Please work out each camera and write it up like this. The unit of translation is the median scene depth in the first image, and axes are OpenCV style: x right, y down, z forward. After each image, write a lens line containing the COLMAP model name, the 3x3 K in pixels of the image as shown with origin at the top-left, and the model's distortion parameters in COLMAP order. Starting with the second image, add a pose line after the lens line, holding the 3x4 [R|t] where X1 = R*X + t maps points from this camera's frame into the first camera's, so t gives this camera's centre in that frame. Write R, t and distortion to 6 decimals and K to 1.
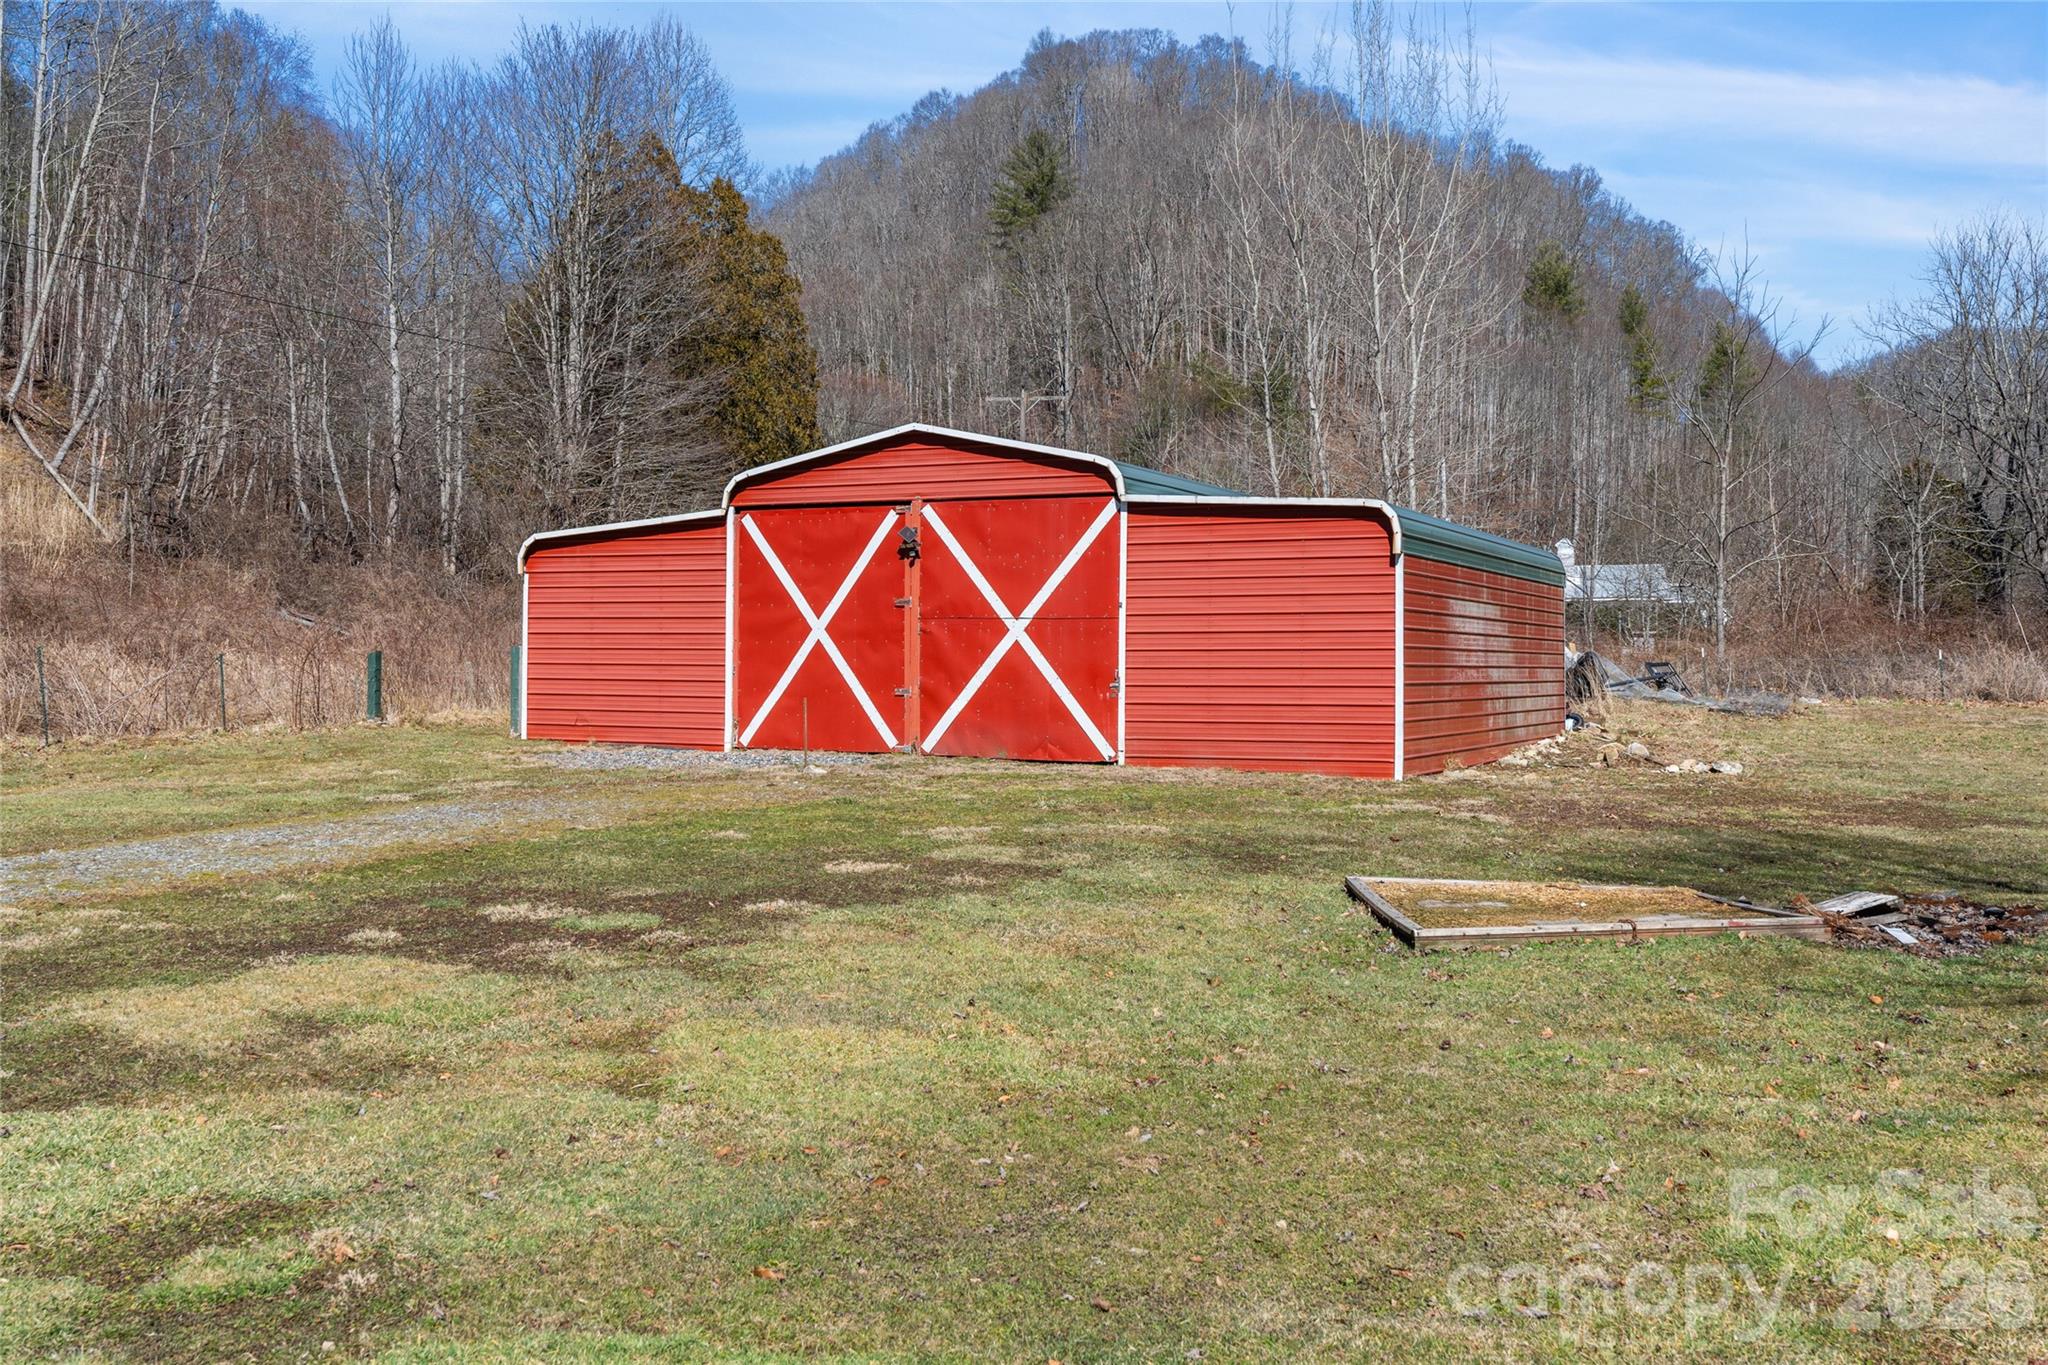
lens RADIAL K [[2135.2, 0, 1027.7], [0, 2135.2, 682.4], [0, 0, 1]] dist [-0.046557, 0.000000]
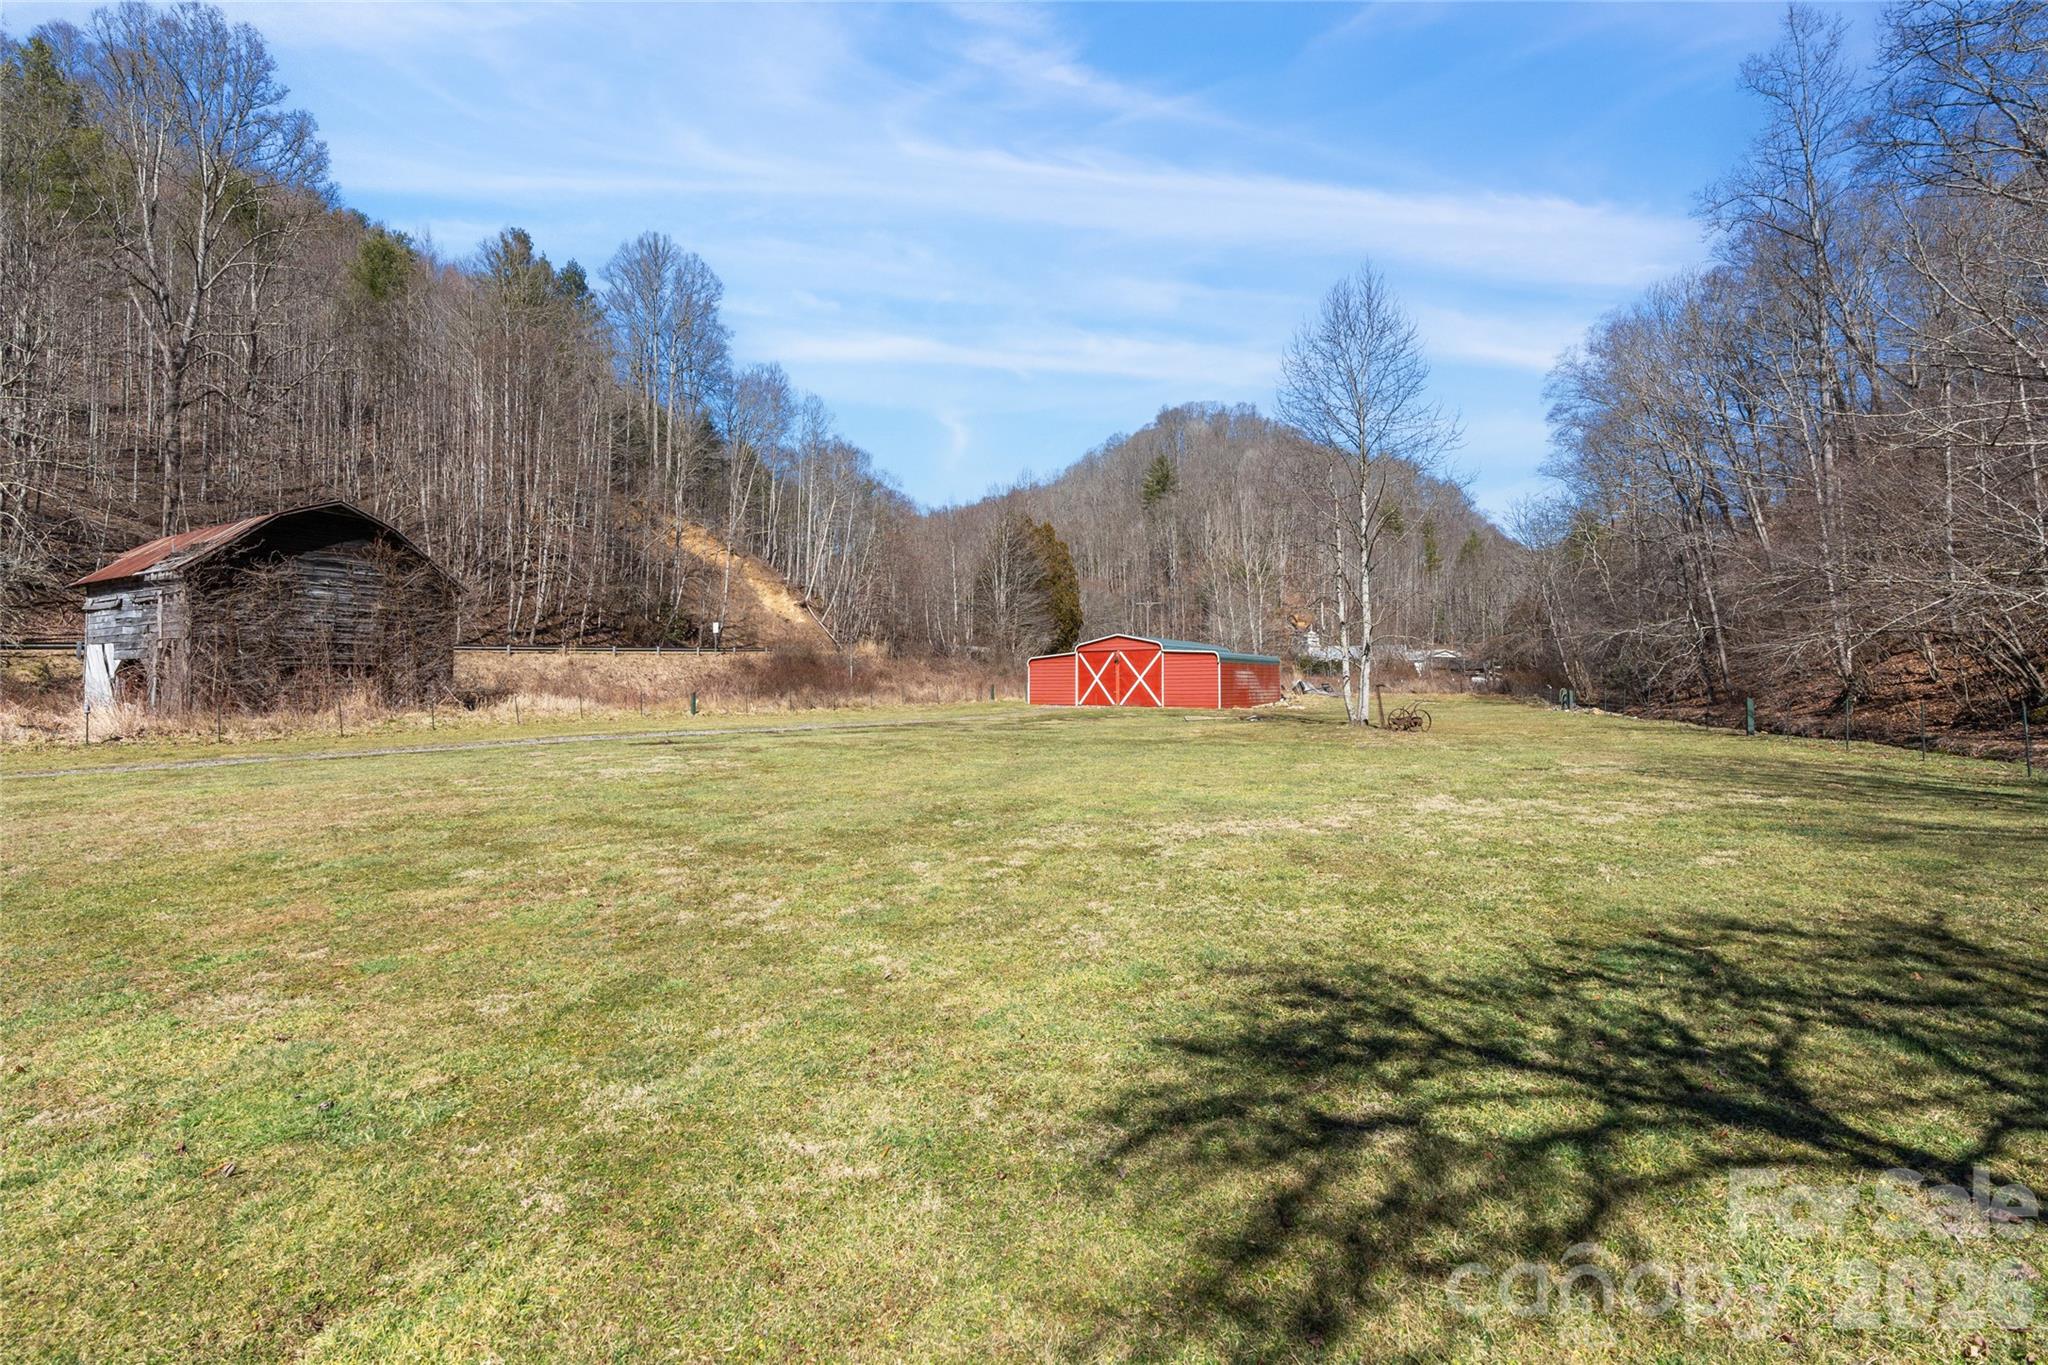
lens RADIAL K [[977.3, 0, 1018.9], [0, 977.3, 677.7], [0, 0, 1]] dist [-0.005708, 0.000634]
pose [[0.989502, -0.010303, -0.144150, 0.011966], [0.007573, 0.999782, -0.019477, 0.003867], [0.144319, 0.018181, 0.989364, -0.339930]]
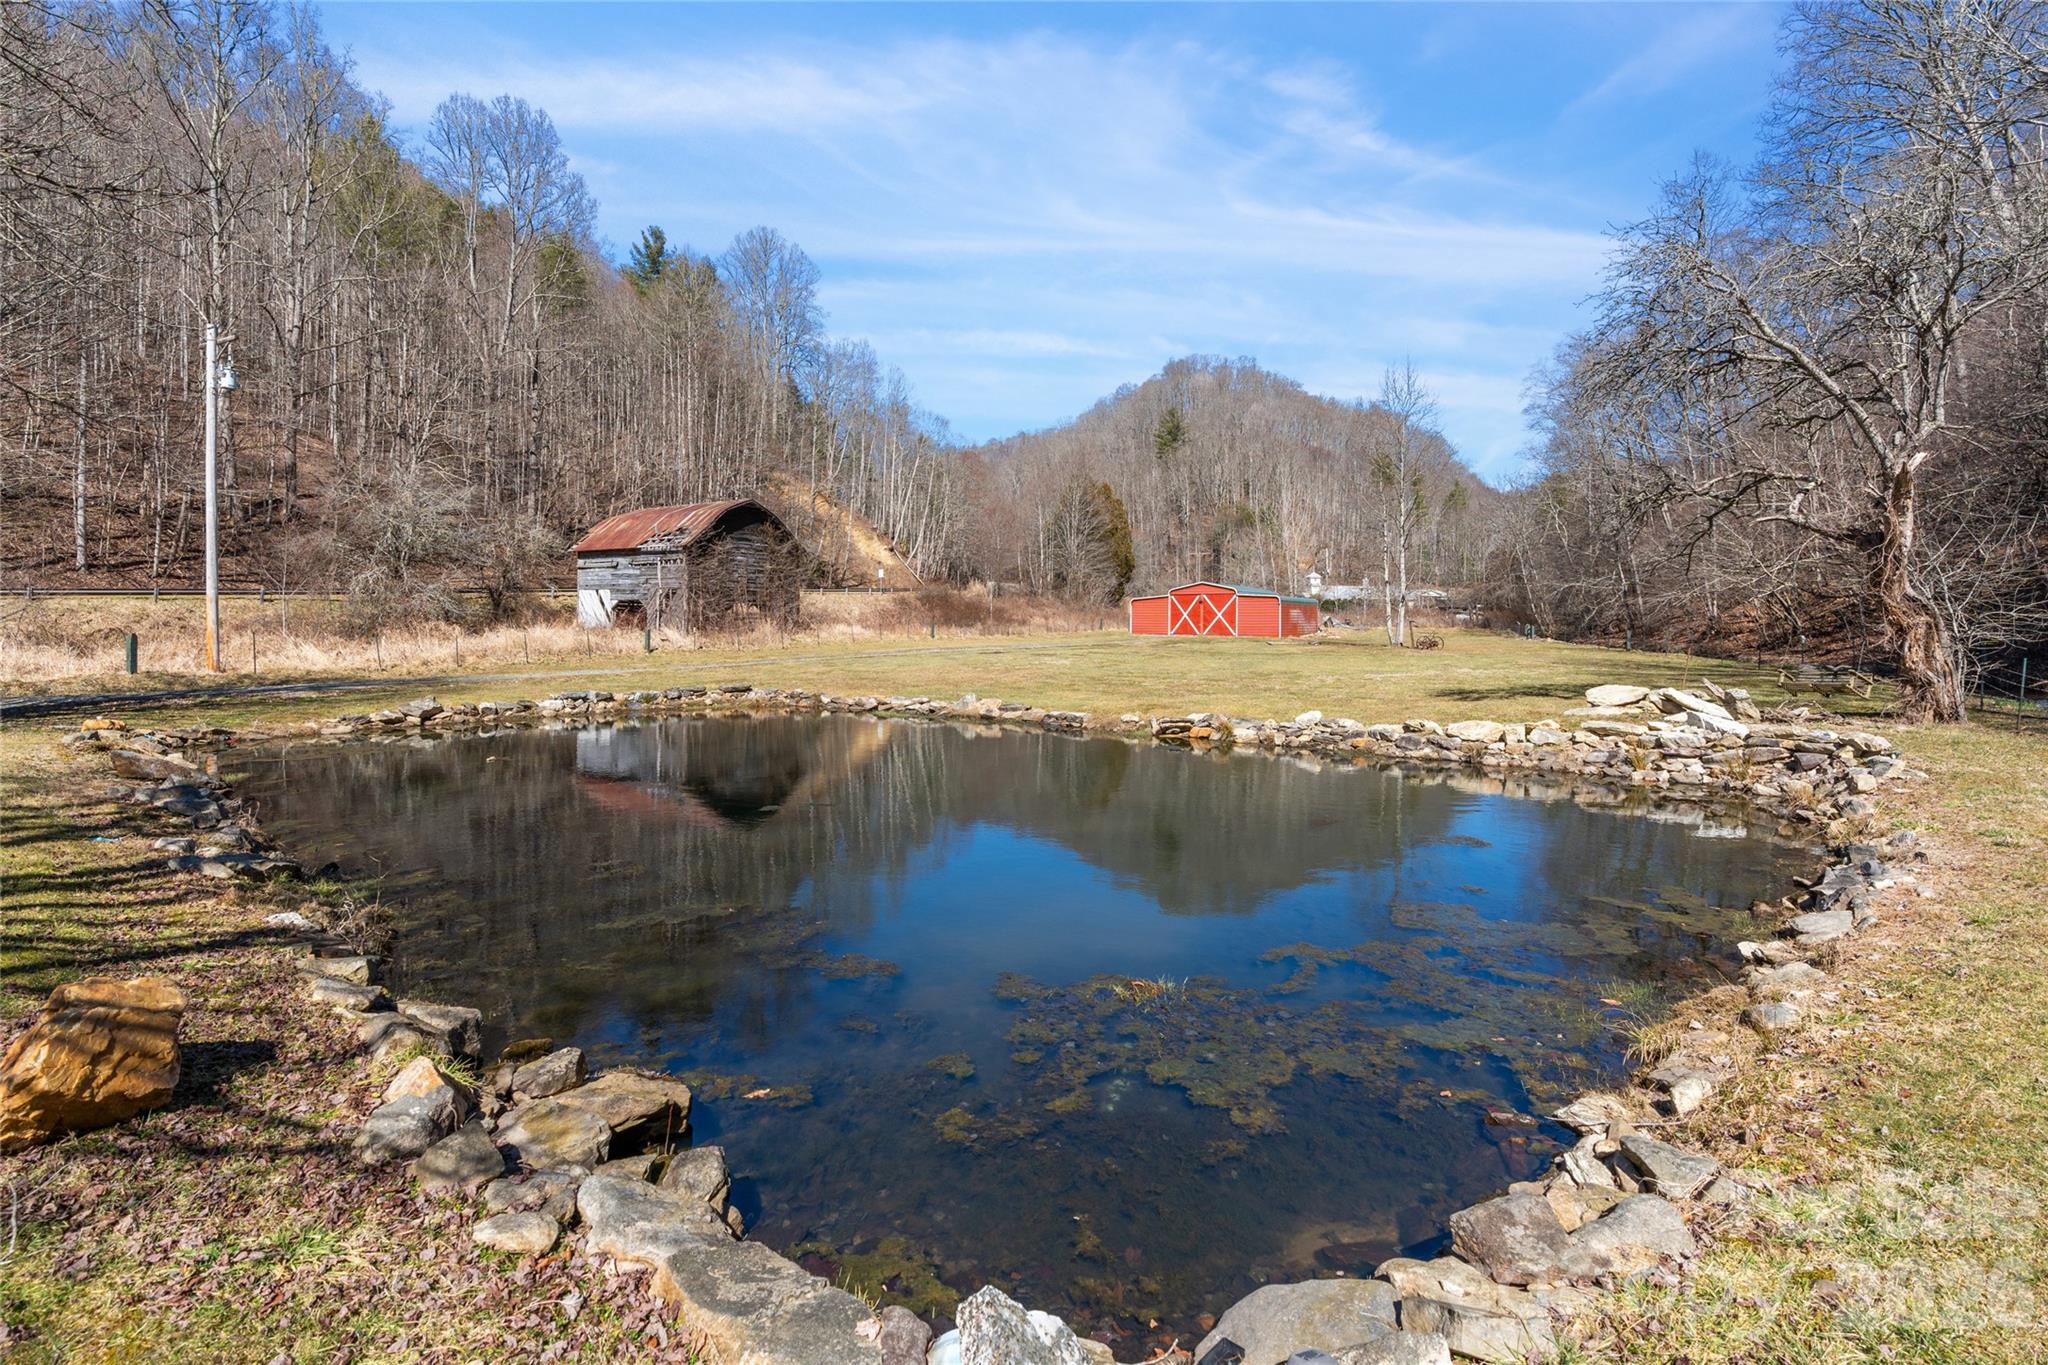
lens RADIAL K [[923.8, 0, 1033.5], [0, 923.8, 638.9], [0, 0, 1]] dist [-0.007123, 0.002704]
pose [[0.990839, 0.000385, -0.135046, -0.053789], [0.001048, 0.999944, 0.010538, 0.004910], [0.135042, -0.010583, 0.990783, -0.529458]]
